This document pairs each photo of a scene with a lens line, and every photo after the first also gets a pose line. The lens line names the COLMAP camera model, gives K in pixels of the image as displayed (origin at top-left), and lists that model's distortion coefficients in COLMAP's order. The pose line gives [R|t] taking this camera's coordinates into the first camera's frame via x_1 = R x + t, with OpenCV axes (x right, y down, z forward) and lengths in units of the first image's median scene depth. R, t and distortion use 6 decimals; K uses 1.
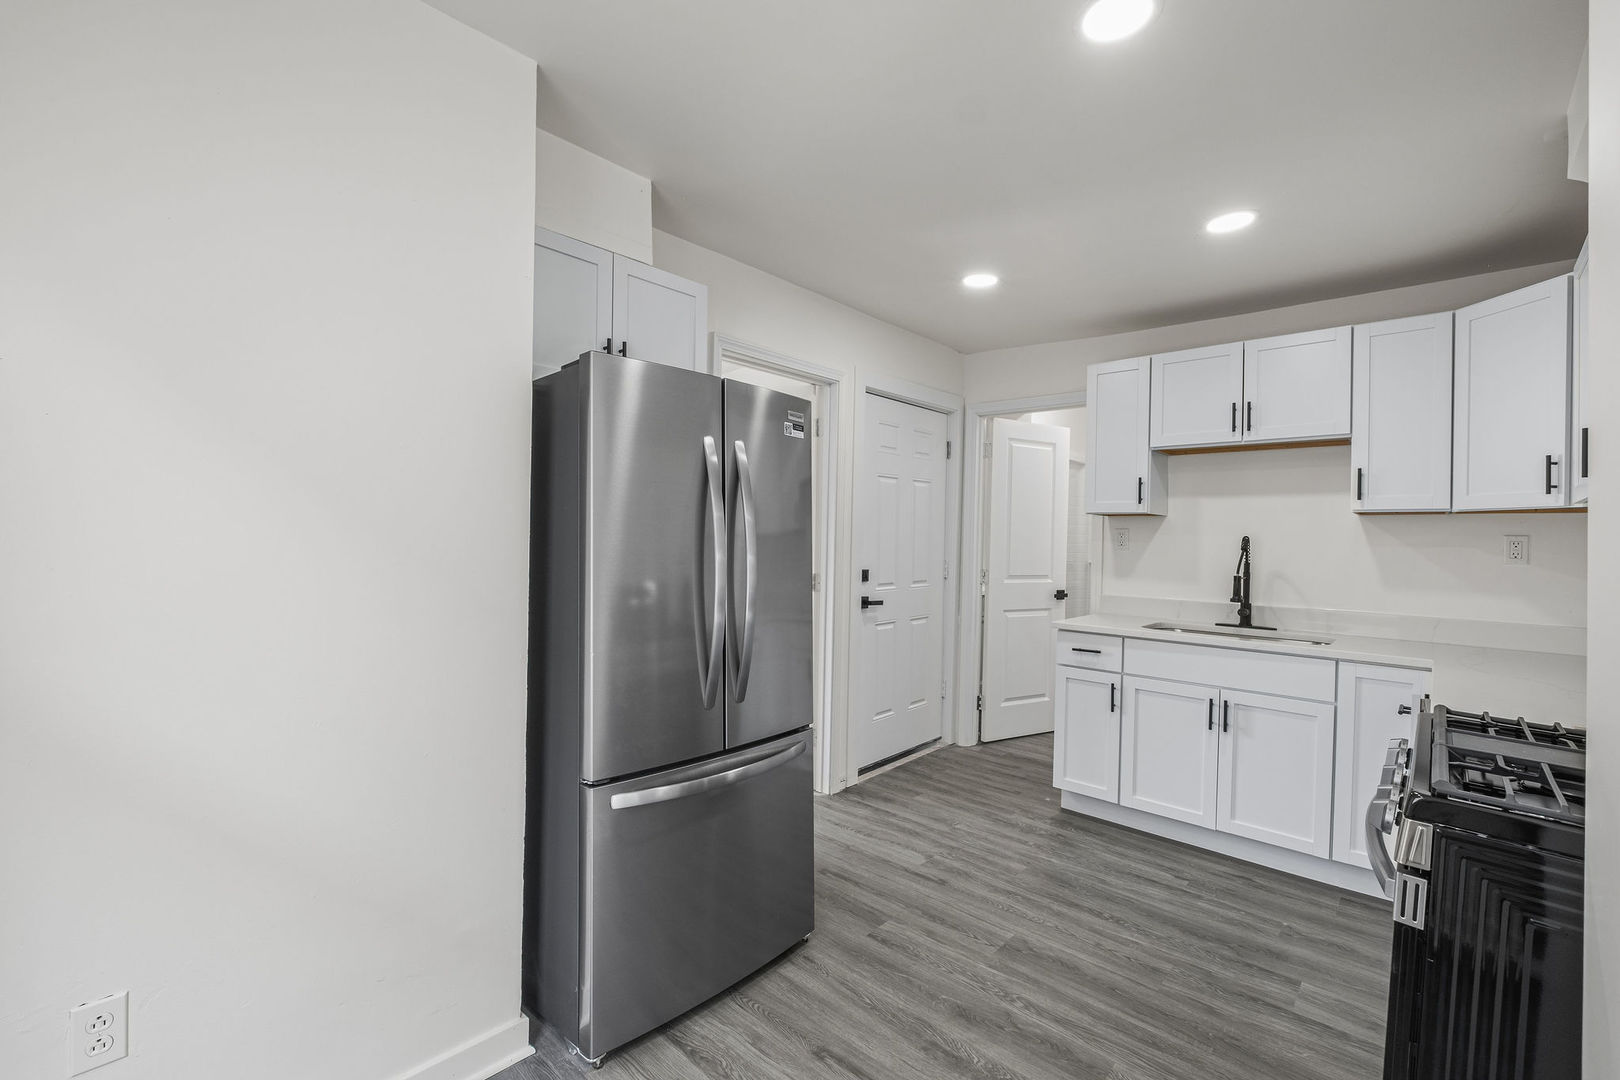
lens RADIAL K [[711.7, 0, 799.2], [0, 711.7, 545.1], [0, 0, 1]] dist [0.002355, -0.003744]
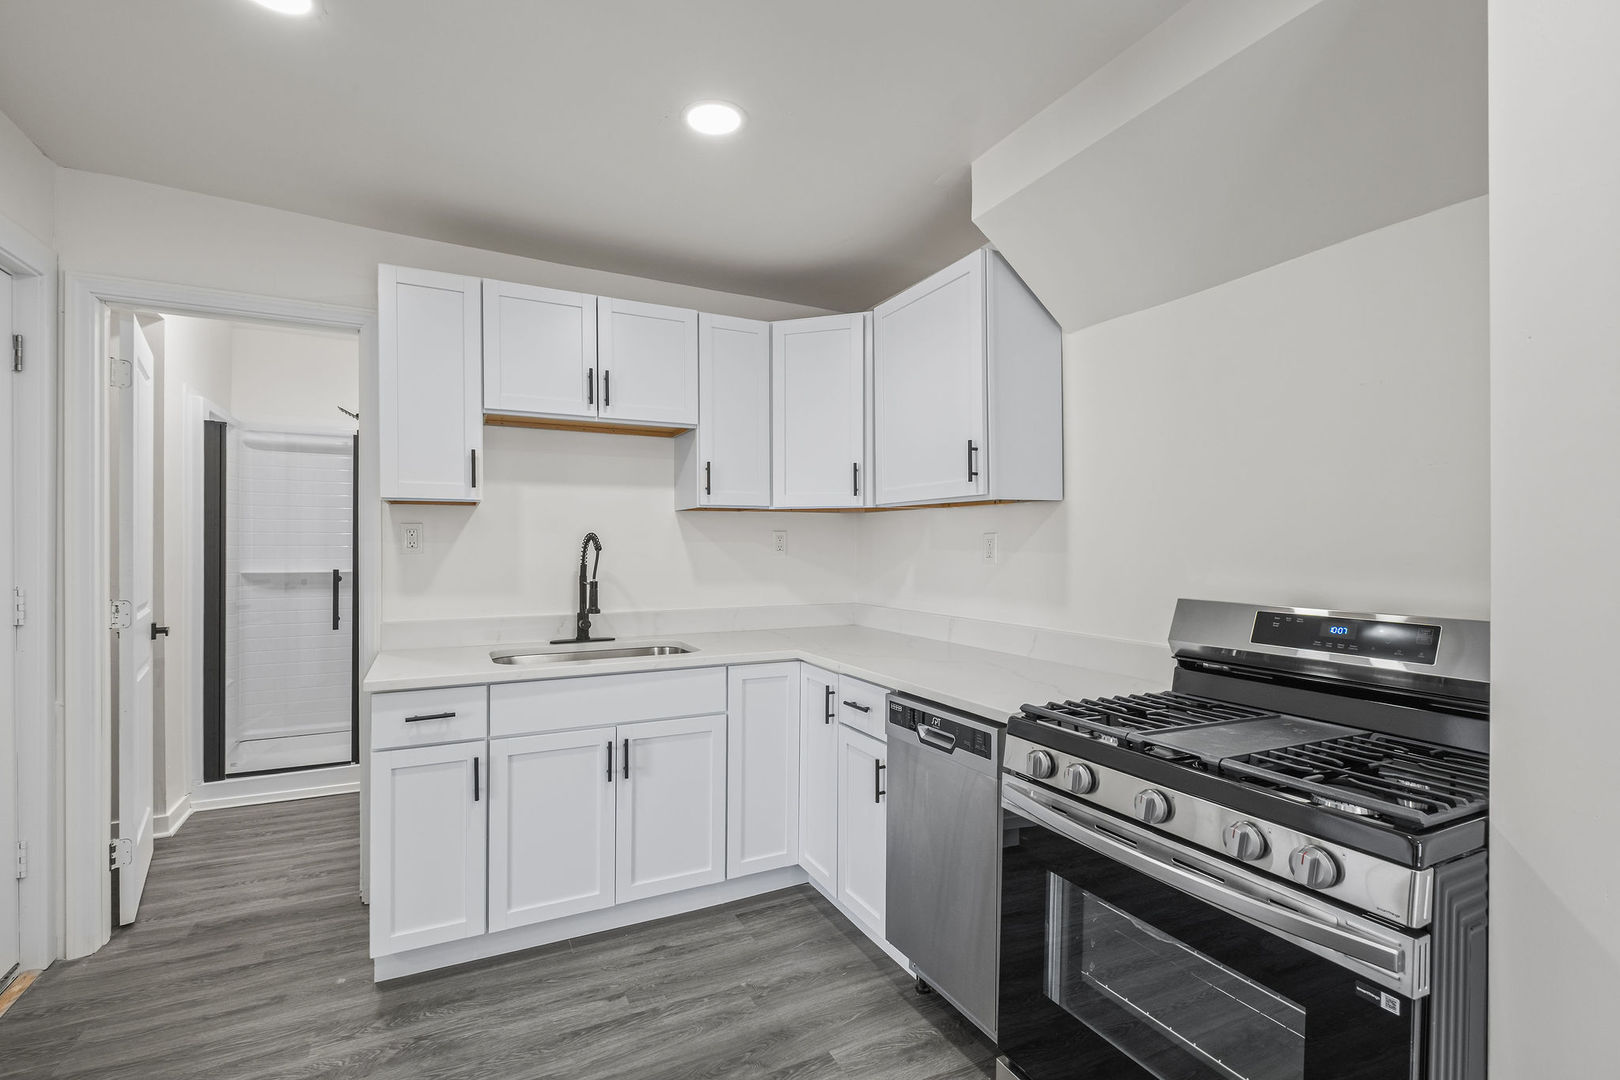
lens RADIAL K [[711.7, 0, 808.5], [0, 711.7, 544.0], [0, 0, 1]] dist [0.002355, -0.003744]
pose [[0.357959, -0.022001, 0.933478, -0.061624], [0.016414, 0.999716, 0.017268, -0.009783], [-0.933593, 0.009141, 0.358219, 0.477981]]
